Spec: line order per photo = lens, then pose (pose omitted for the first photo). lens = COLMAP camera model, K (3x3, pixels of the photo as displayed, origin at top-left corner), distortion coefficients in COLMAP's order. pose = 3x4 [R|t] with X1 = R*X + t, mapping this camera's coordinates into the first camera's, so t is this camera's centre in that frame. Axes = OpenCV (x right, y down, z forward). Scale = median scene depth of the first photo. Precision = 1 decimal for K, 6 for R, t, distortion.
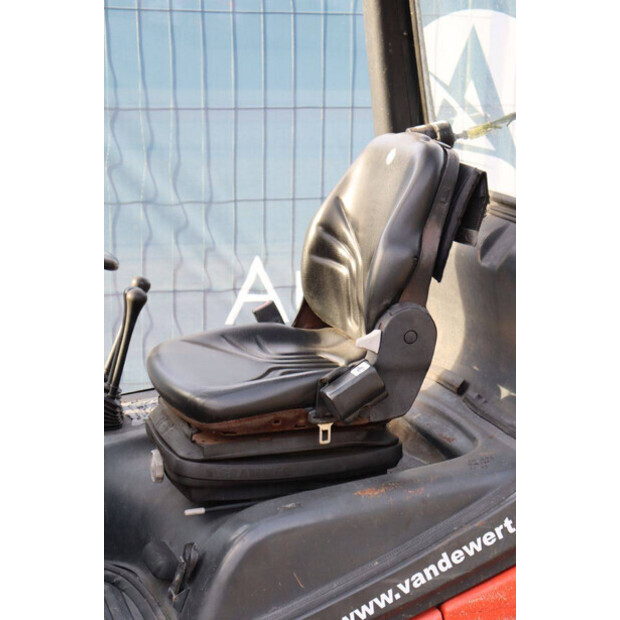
lens RADIAL K [[1474.3, 0, 305.4], [0, 1474.3, 295.8], [0, 0, 1]] dist [0.412069, 0.000000]
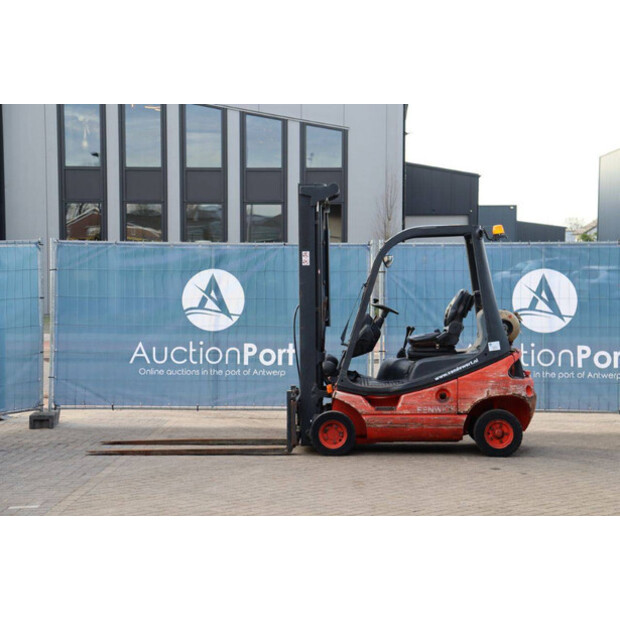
lens RADIAL K [[1453.1, 0, 307.7], [0, 1453.1, 309.2], [0, 0, 1]] dist [0.582404, 0.000000]
pose [[0.943651, -0.009266, -0.330813, 1.226404], [-0.053358, 0.982270, -0.179718, 0.875726], [0.326613, 0.187242, 0.926425, -3.714455]]
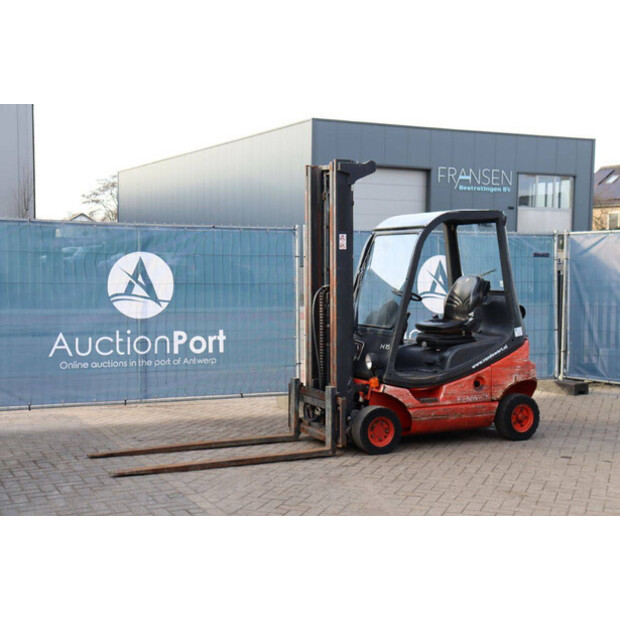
lens RADIAL K [[968.5, 0, 308.0], [0, 968.5, 310.3], [0, 0, 1]] dist [0.151431, 0.000000]
pose [[0.985949, -0.018491, 0.166023, -1.026447], [0.044217, 0.987294, -0.152628, 0.485790], [-0.161091, 0.157824, 0.974239, -2.063022]]
